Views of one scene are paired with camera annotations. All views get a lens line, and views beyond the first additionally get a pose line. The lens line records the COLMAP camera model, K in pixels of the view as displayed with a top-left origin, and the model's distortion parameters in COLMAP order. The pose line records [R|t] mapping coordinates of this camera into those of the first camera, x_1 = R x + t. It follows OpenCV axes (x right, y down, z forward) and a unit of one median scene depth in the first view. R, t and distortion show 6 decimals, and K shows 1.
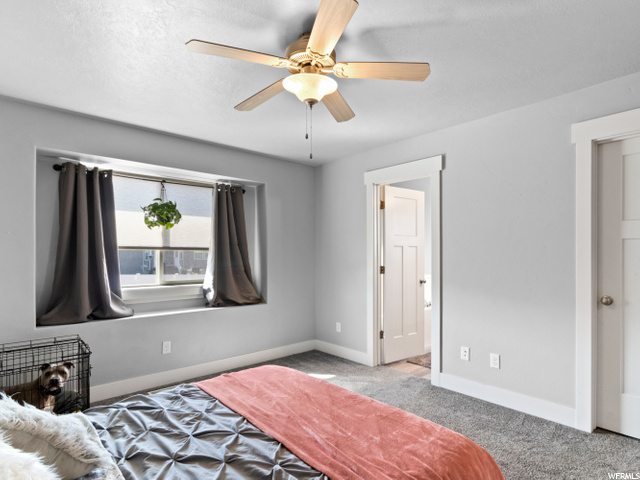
lens RADIAL K [[337.3, 0, 323.2], [0, 337.3, 245.5], [0, 0, 1]] dist [0.001882, 0.001090]
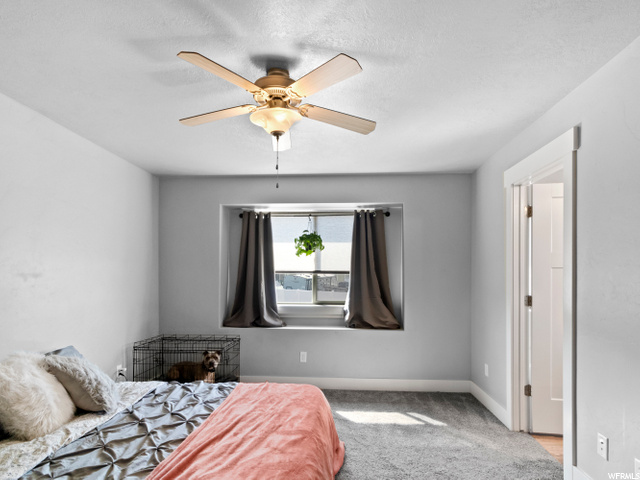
lens RADIAL K [[348.6, 0, 319.9], [0, 348.6, 264.6], [0, 0, 1]] dist [-0.000243, 0.000735]
pose [[0.716187, -0.018327, -0.697668, 0.383802], [0.013548, 0.999832, -0.012357, -0.003183], [0.697777, -0.000602, 0.716315, 0.152644]]
